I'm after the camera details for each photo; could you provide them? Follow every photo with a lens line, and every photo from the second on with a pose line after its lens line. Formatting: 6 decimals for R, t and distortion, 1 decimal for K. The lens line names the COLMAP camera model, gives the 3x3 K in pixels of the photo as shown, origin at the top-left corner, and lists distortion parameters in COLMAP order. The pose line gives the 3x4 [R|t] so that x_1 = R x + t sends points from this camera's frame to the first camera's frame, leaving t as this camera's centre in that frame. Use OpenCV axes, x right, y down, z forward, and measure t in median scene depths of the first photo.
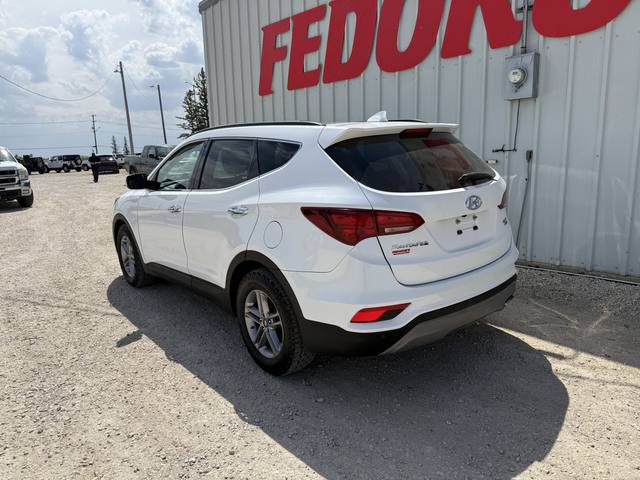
lens RADIAL K [[461.7, 0, 320.0], [0, 461.7, 240.0], [0, 0, 1]] dist [0.005416, -0.039705]
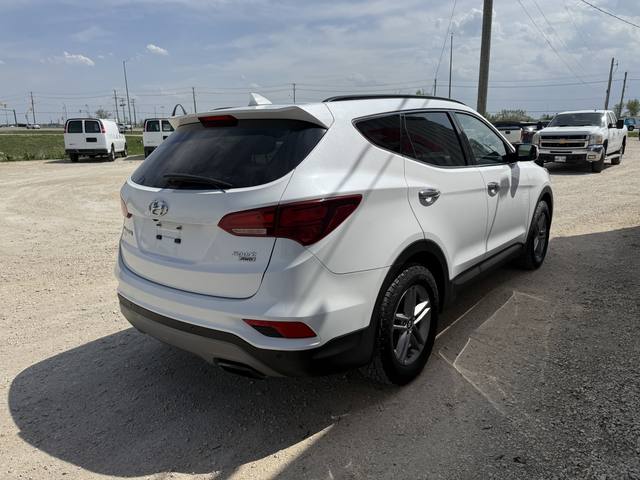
lens RADIAL K [[459.4, 0, 297.8], [0, 459.4, 242.2], [0, 0, 1]] dist [-0.003701, -0.002530]
pose [[0.155558, 0.259528, -0.953125, 1.209626], [-0.170135, 0.957491, 0.232950, -0.263710], [0.973065, 0.125923, 0.193100, 1.103508]]
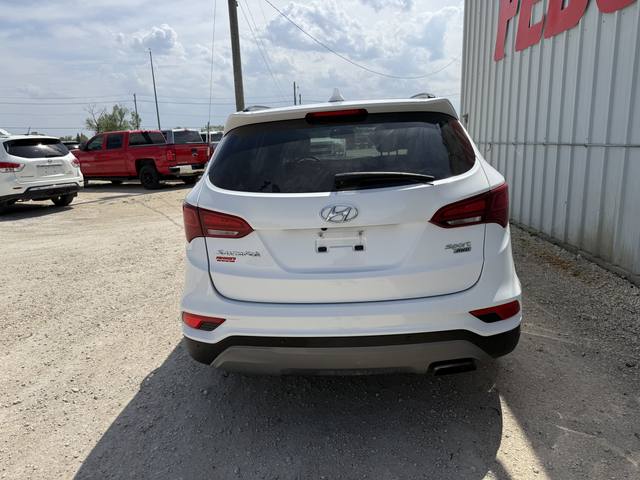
lens RADIAL K [[461.7, 0, 320.0], [0, 461.7, 240.0], [0, 0, 1]] dist [0.005416, -0.039705]
pose [[0.709509, 0.158183, -0.686714, 0.820731], [-0.116015, 0.987404, 0.107580, -0.113221], [0.695081, 0.003340, 0.718923, 0.465077]]
